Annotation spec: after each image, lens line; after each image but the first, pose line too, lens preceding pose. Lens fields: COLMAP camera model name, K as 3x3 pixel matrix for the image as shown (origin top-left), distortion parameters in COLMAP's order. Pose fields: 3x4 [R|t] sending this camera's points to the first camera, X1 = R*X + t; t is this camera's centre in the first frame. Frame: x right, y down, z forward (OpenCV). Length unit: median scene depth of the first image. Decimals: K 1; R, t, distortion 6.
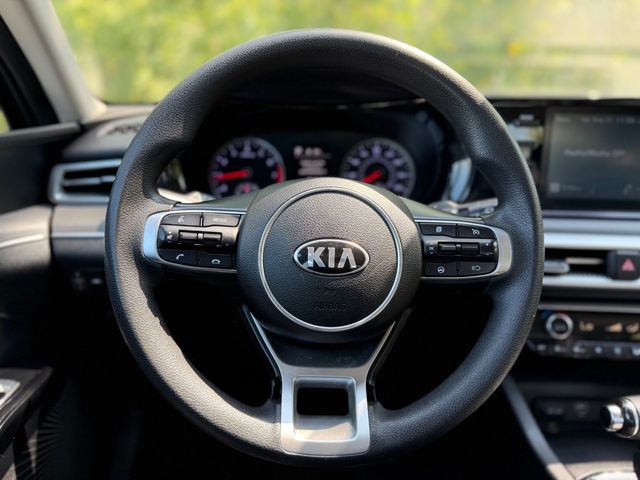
lens RADIAL K [[450.3, 0, 320.0], [0, 450.3, 240.0], [0, 0, 1]] dist [0.000400, -0.005677]
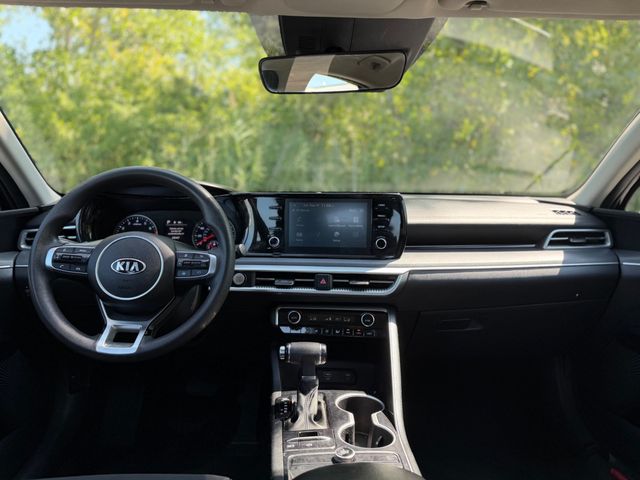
lens RADIAL K [[450.3, 0, 320.0], [0, 450.3, 240.0], [0, 0, 1]] dist [0.000400, -0.005677]
pose [[0.999823, -0.004531, -0.018275, 0.862200], [0.001379, 0.985632, -0.168904, 0.245267], [0.018778, 0.168849, 0.985463, -1.018357]]
